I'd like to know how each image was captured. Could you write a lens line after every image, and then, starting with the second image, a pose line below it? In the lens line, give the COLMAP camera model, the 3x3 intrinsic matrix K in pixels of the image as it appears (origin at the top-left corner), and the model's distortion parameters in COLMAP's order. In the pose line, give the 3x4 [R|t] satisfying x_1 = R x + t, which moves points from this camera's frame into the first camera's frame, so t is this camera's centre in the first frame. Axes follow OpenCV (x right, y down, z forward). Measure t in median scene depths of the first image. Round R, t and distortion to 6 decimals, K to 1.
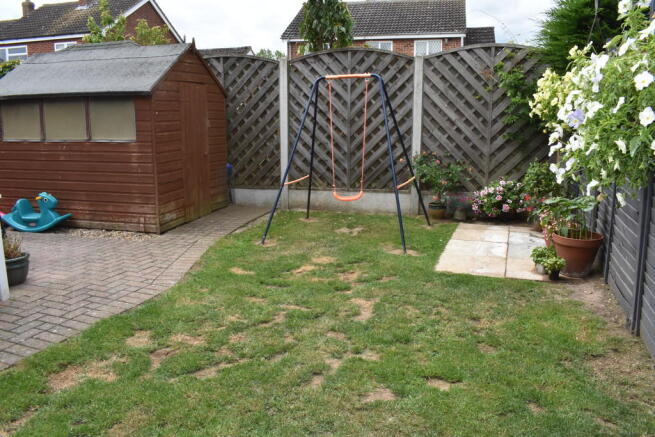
lens RADIAL K [[513.4, 0, 330.7], [0, 513.4, 217.2], [0, 0, 1]] dist [-0.092678, 0.008391]
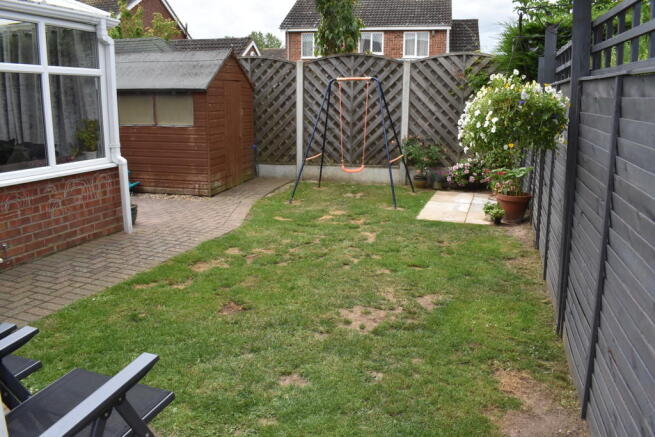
lens RADIAL K [[513.4, 0, 330.7], [0, 513.4, 217.2], [0, 0, 1]] dist [-0.092678, 0.008391]
pose [[0.999734, 0.003326, 0.022813, -0.050257], [-0.004081, 0.999443, 0.033120, 0.037821], [-0.022690, -0.033204, 0.999191, -0.311284]]
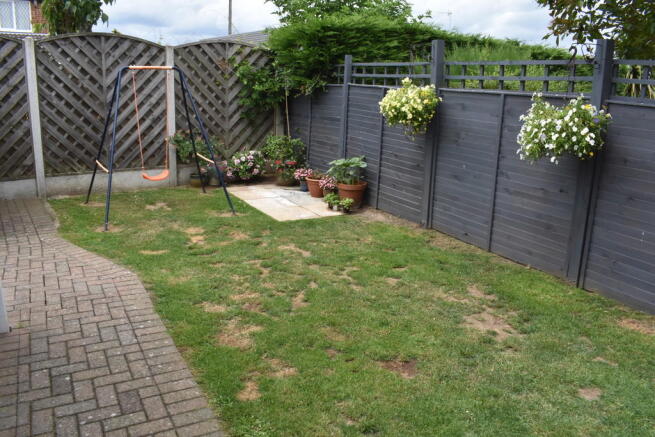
lens RADIAL K [[513.4, 0, 330.7], [0, 513.4, 217.2], [0, 0, 1]] dist [-0.092678, 0.008391]
pose [[0.651091, -0.167495, 0.740288, -0.517632], [0.110527, 0.985873, 0.125850, -0.046252], [-0.750909, -0.000118, 0.660406, -0.010762]]
